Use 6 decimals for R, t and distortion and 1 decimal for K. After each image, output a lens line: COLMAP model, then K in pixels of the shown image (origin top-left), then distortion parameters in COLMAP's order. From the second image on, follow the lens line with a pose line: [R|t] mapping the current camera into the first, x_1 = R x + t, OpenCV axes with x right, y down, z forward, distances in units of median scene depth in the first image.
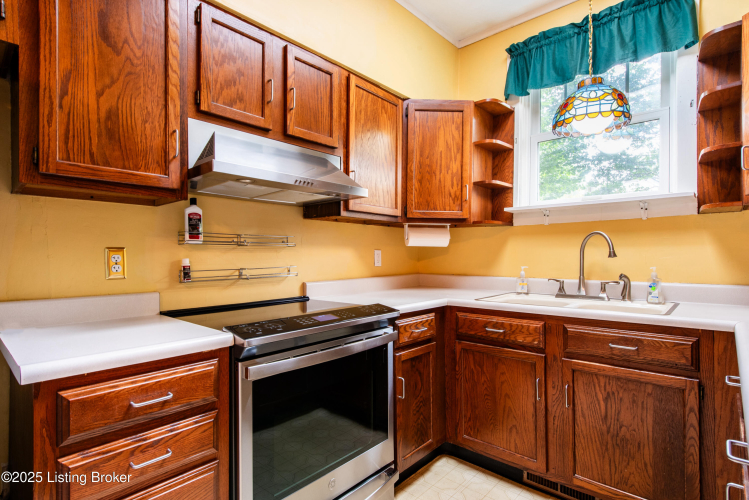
lens RADIAL K [[377.1, 0, 373.1], [0, 377.1, 255.2], [0, 0, 1]] dist [0.004020, 0.000273]
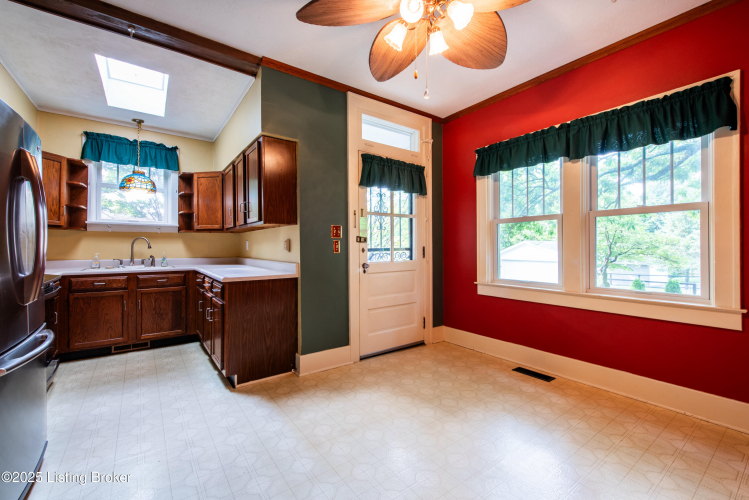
lens RADIAL K [[329.7, 0, 373.3], [0, 329.7, 249.6], [0, 0, 1]] dist [0.011420, 0.000155]
pose [[0.185396, 0.001863, 0.982662, -1.168621], [-0.004026, 0.999991, -0.001137, 0.008858], [-0.982656, -0.003745, 0.185401, -0.792113]]
